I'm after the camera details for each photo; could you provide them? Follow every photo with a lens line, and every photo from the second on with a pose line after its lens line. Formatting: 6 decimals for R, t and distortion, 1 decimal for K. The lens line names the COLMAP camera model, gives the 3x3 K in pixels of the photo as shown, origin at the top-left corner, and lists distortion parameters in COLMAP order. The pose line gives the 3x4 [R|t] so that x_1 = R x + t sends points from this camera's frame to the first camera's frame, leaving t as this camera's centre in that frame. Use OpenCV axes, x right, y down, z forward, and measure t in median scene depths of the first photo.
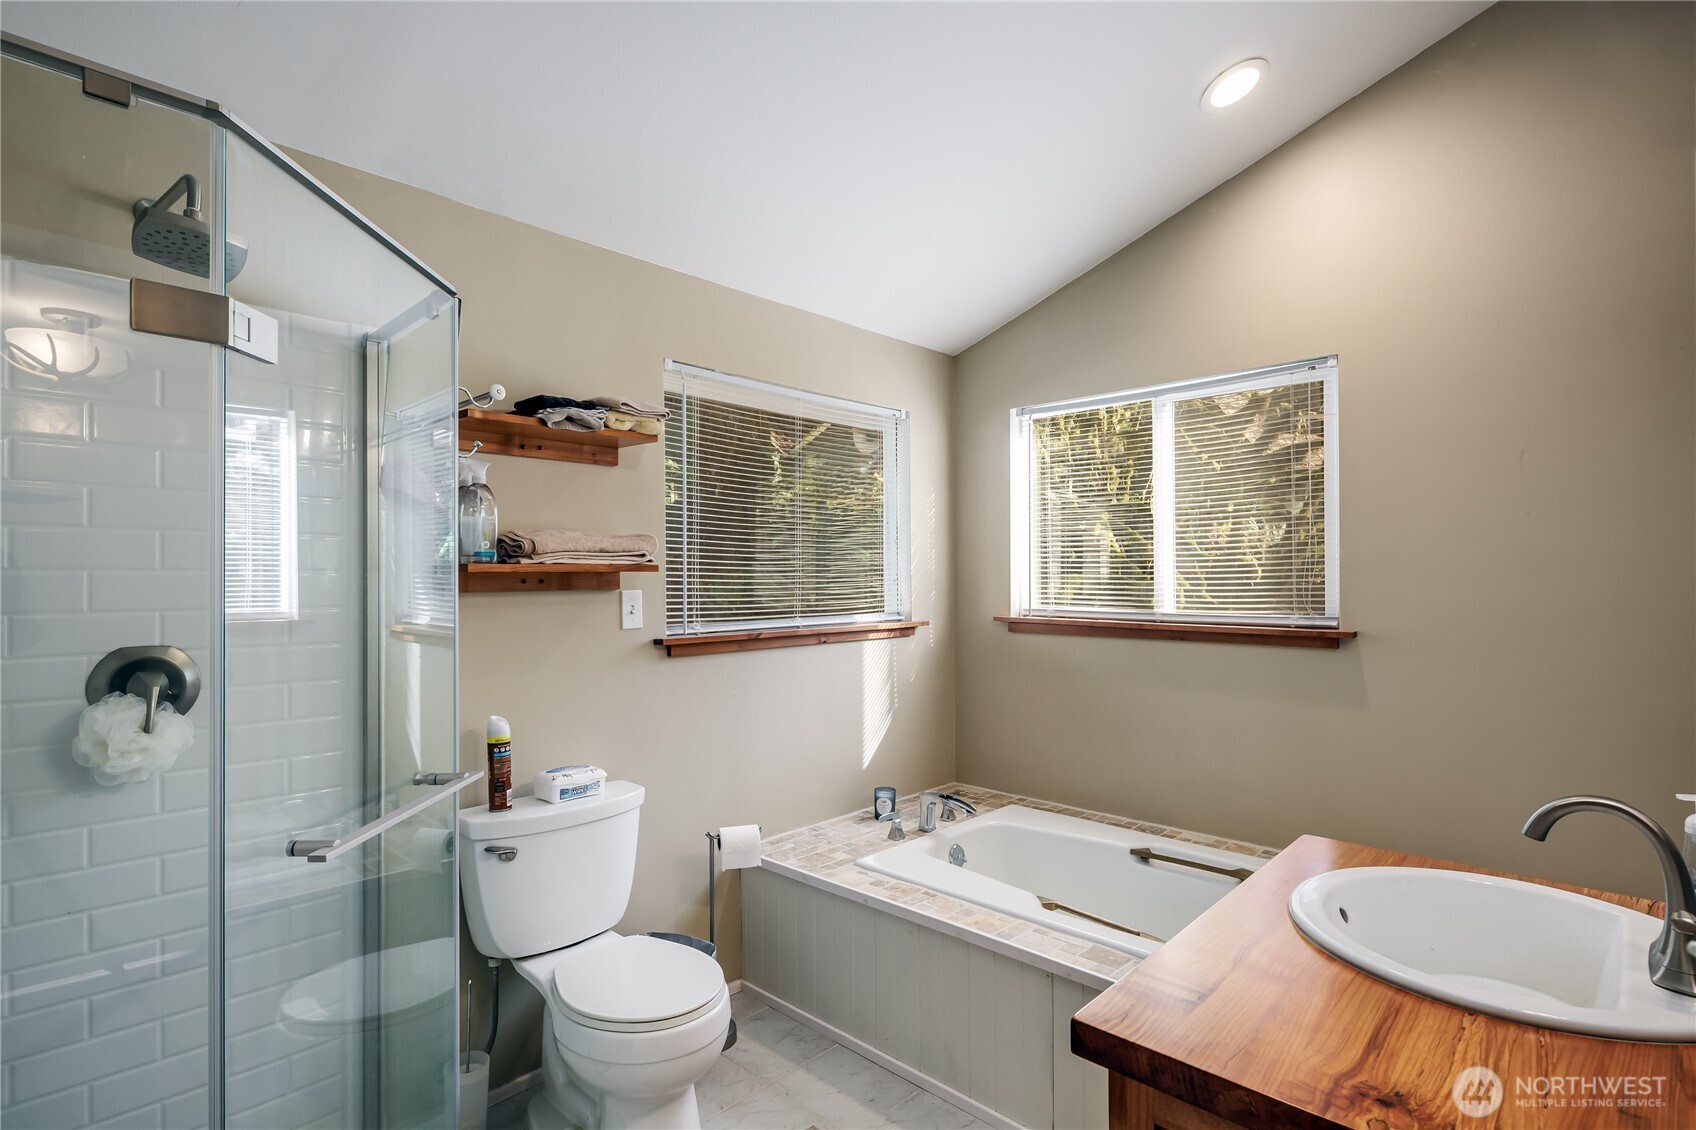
lens RADIAL K [[824.4, 0, 848.0], [0, 824.4, 565.0], [0, 0, 1]] dist [0.001692, -0.000482]
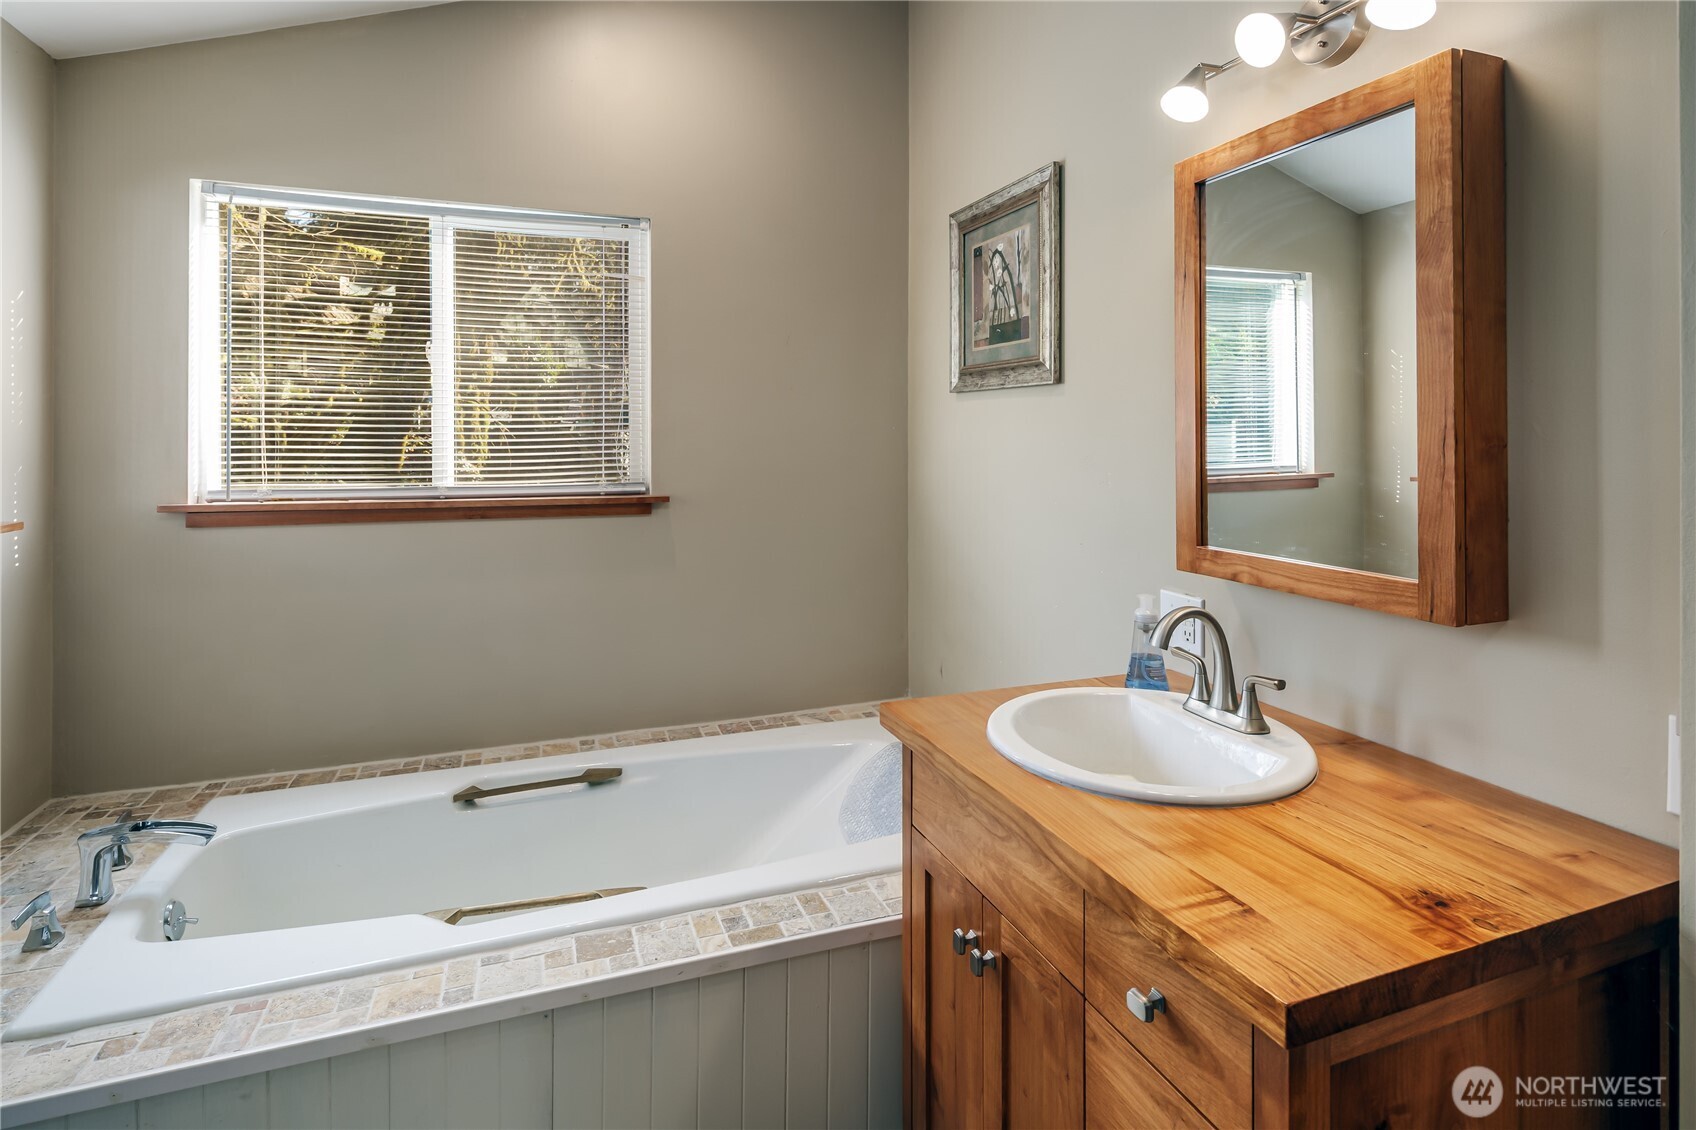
lens RADIAL K [[842.2, 0, 844.6], [0, 842.2, 426.6], [0, 0, 1]] dist [0.002656, -0.001078]
pose [[0.447216, 0.017062, 0.894263, -0.197937], [-0.012321, 0.999841, -0.012915, 0.006341], [-0.894341, -0.005242, 0.447355, 0.318568]]
